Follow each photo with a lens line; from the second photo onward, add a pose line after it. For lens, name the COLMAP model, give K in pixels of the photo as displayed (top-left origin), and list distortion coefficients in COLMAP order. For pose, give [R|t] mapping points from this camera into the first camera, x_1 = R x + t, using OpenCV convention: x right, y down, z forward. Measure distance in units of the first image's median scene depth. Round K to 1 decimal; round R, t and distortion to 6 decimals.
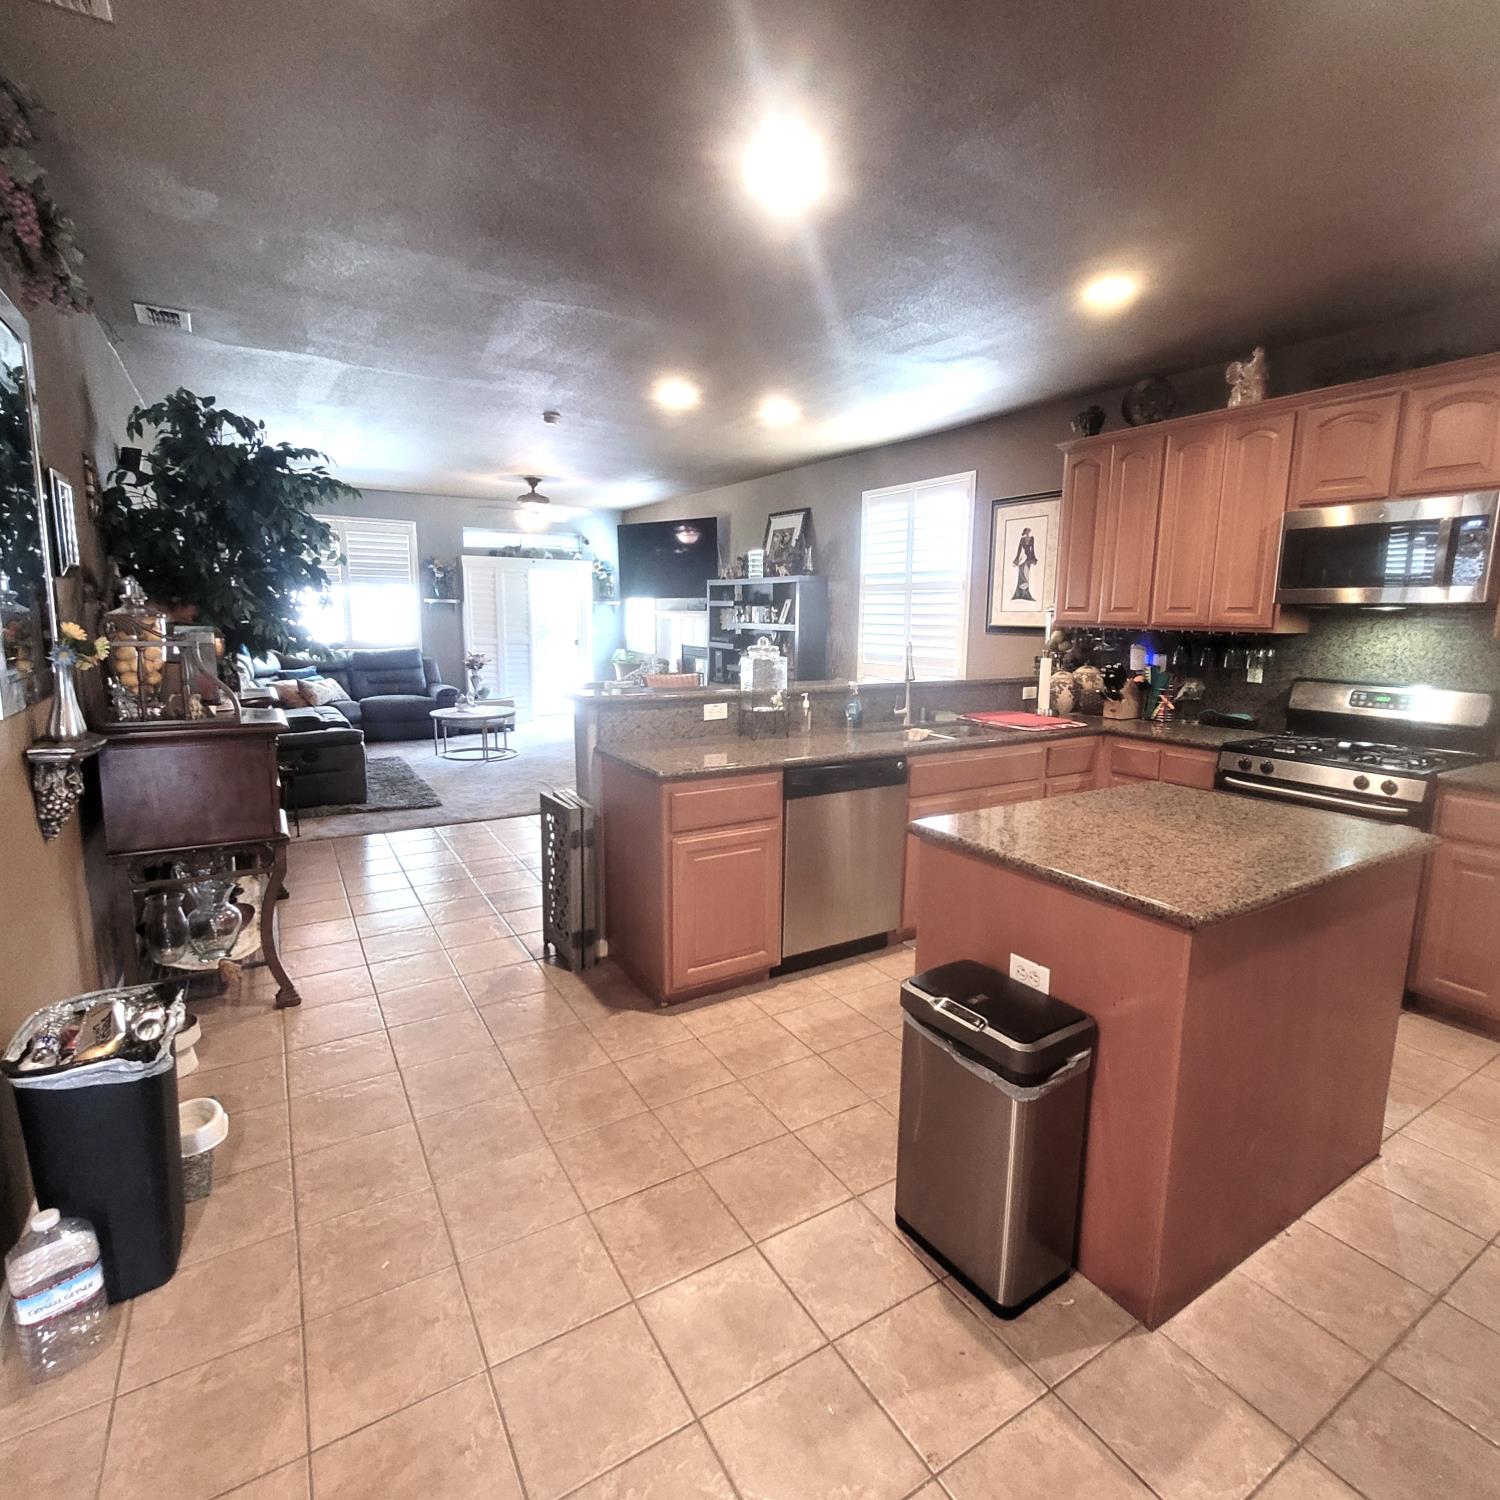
lens RADIAL K [[792.0, 0, 775.8], [0, 792.0, 738.5], [0, 0, 1]] dist [-0.015098, 0.000307]
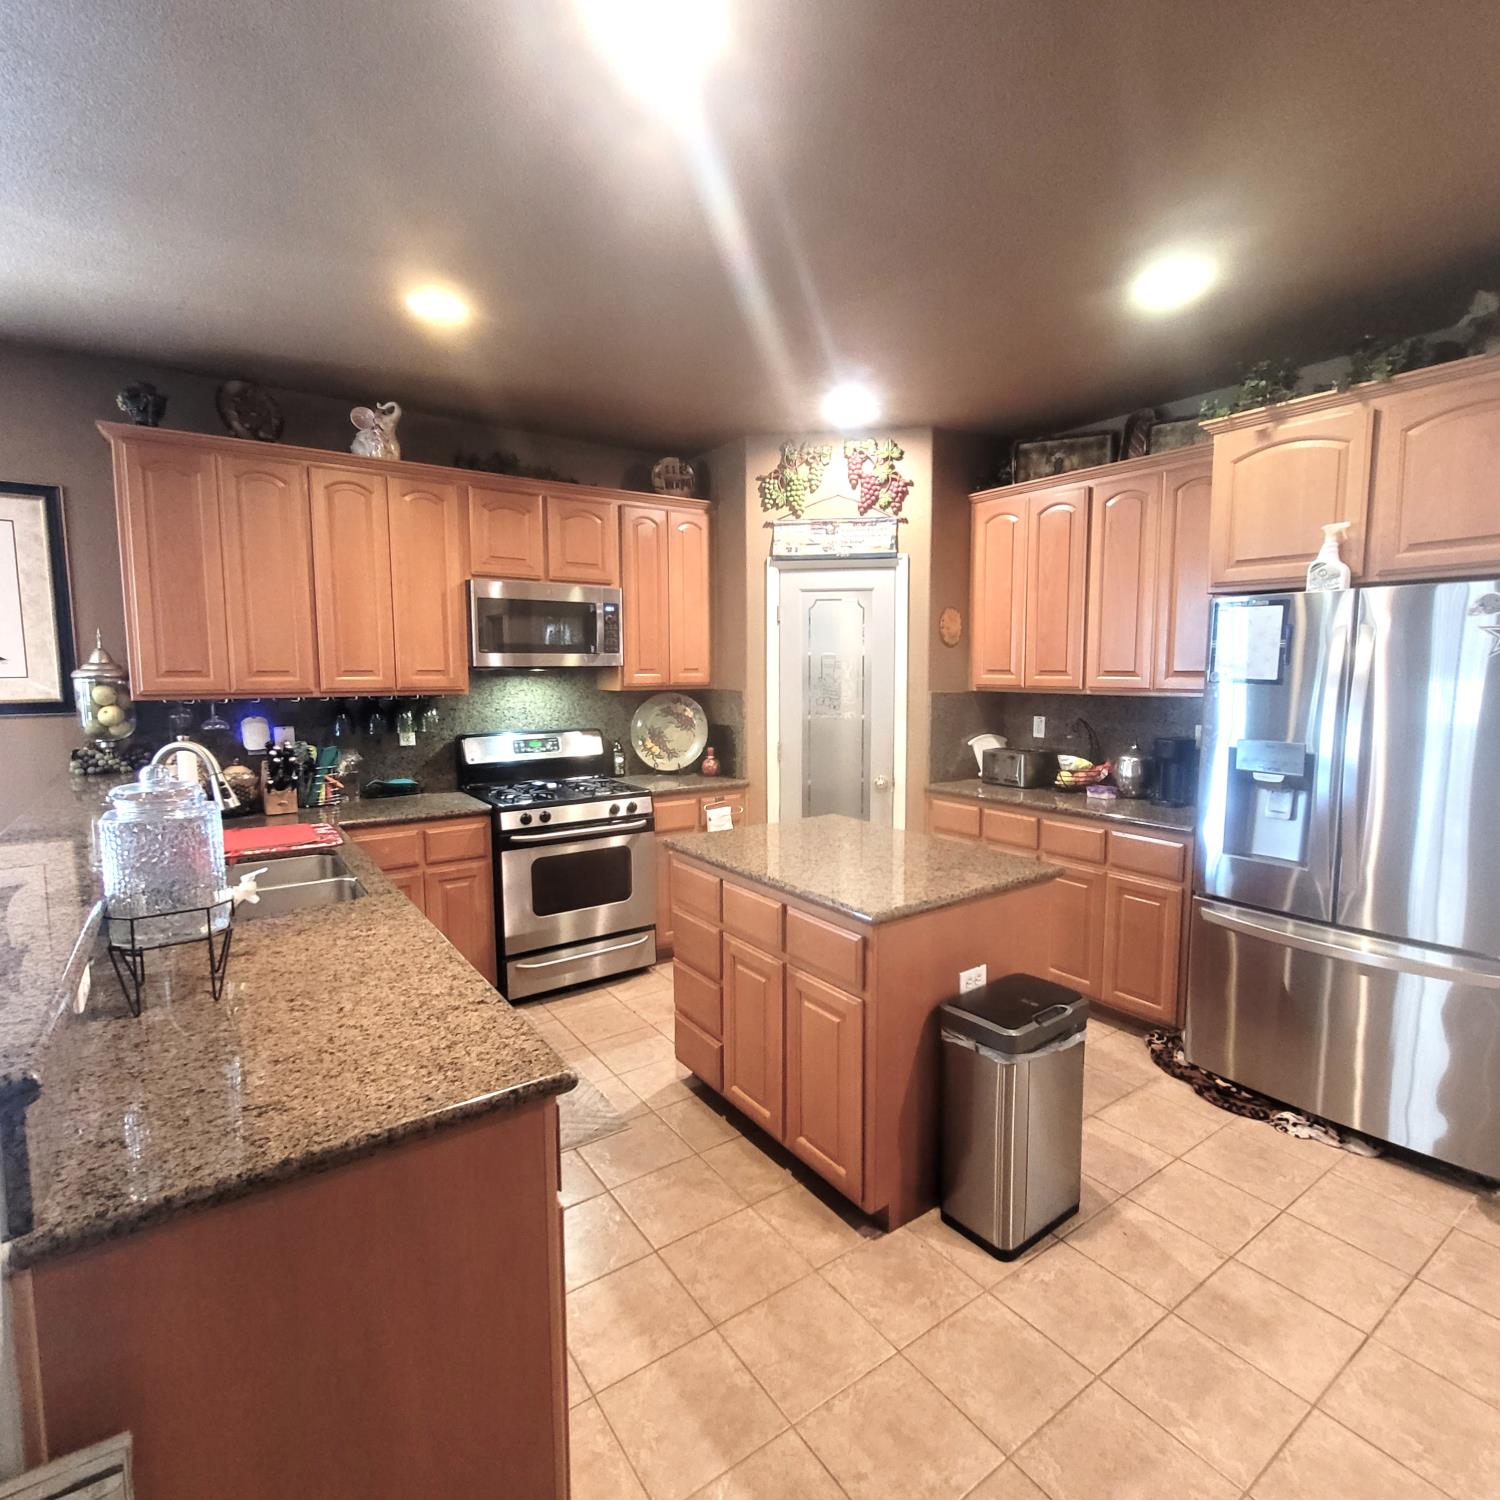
lens RADIAL K [[792.0, 0, 753.3], [0, 792.0, 747.8], [0, 0, 1]] dist [-0.015098, 0.000307]
pose [[-0.055880, -0.110335, 0.992322, -0.411367], [0.157102, 0.980523, 0.117869, -0.123851], [-0.986000, 0.162482, -0.037458, 0.652523]]
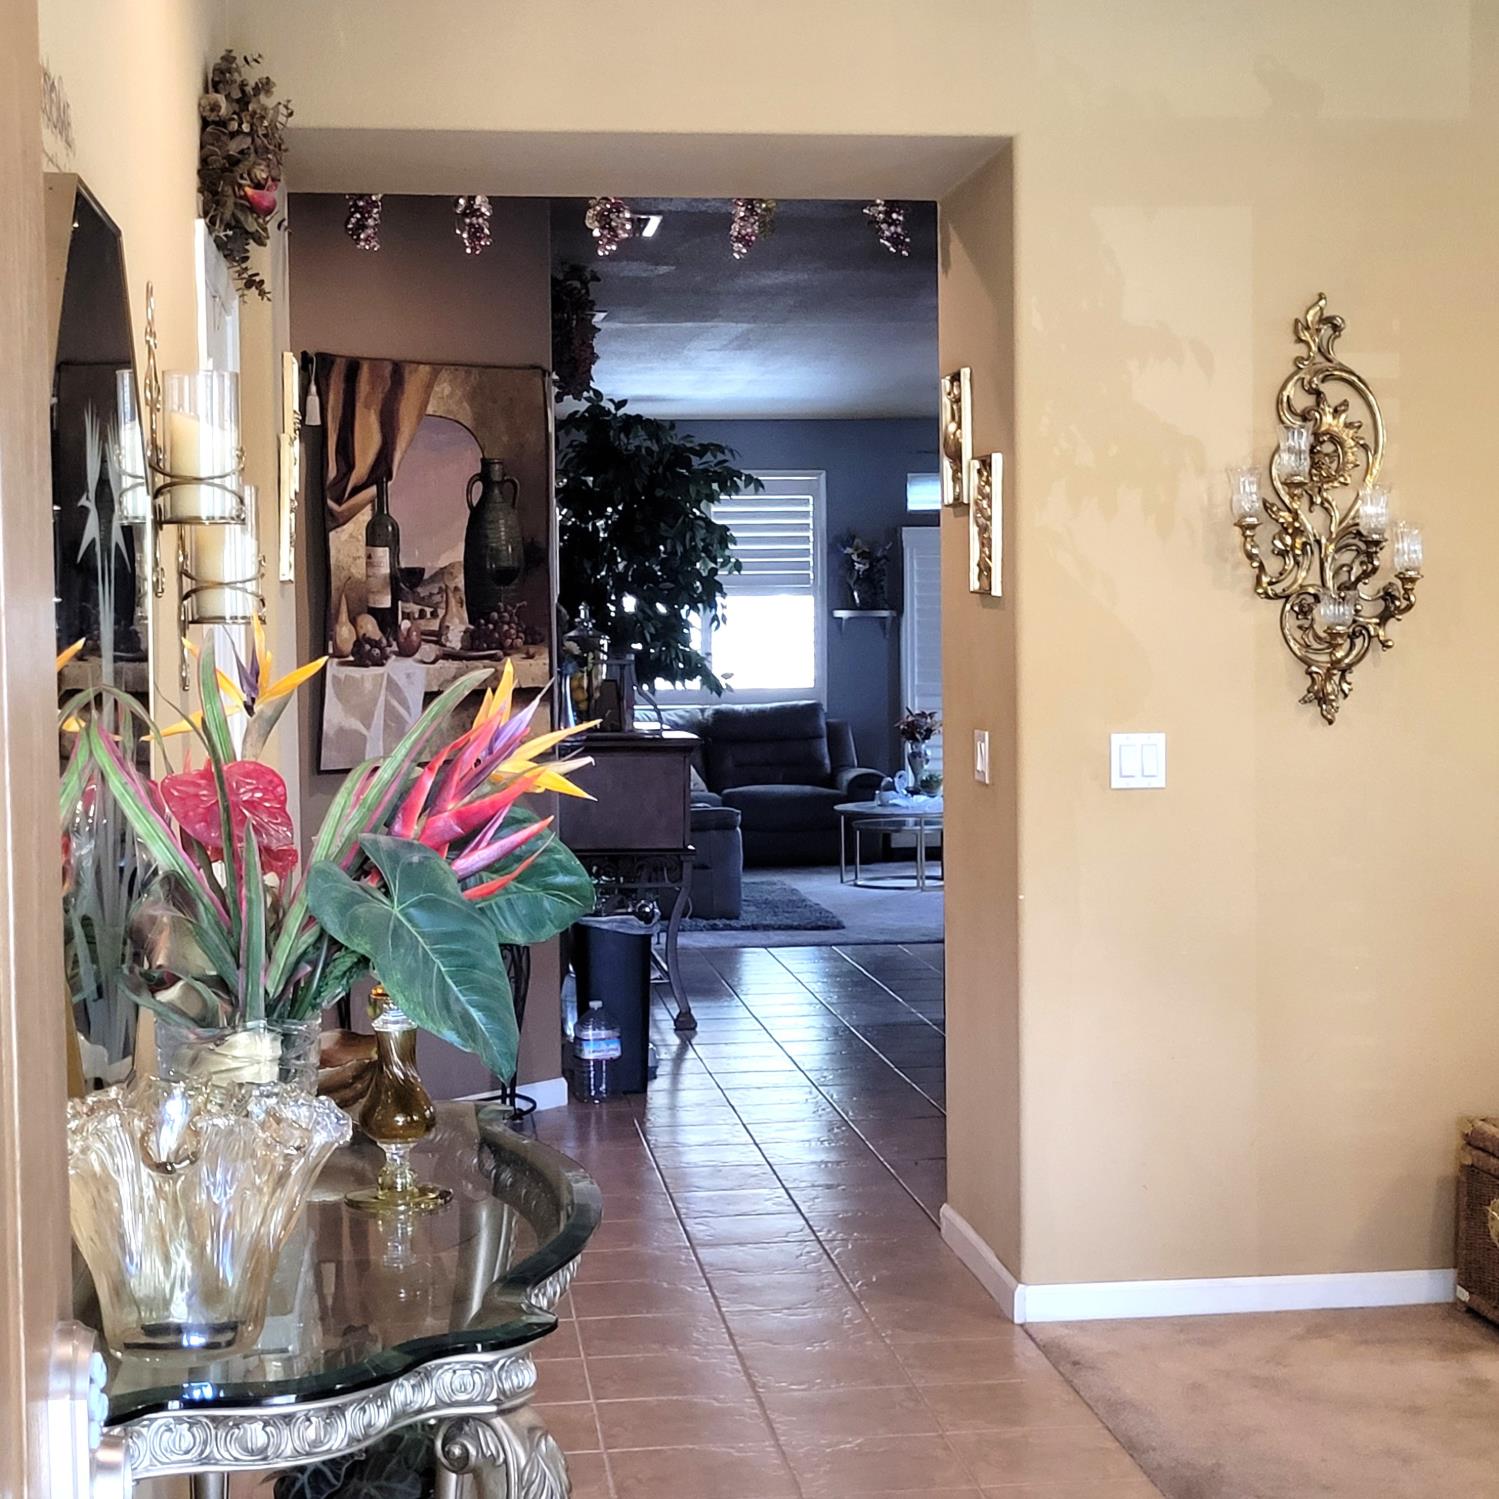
lens RADIAL K [[2696.9, 0, 749.5], [0, 2696.9, 750.0], [0, 0, 1]] dist [0.057125, 0.000000]
pose [[0.901595, -0.003209, -0.432569, 0.343914], [-0.046576, 0.993439, -0.104447, 0.129551], [0.430066, 0.114316, 0.895531, -0.763545]]
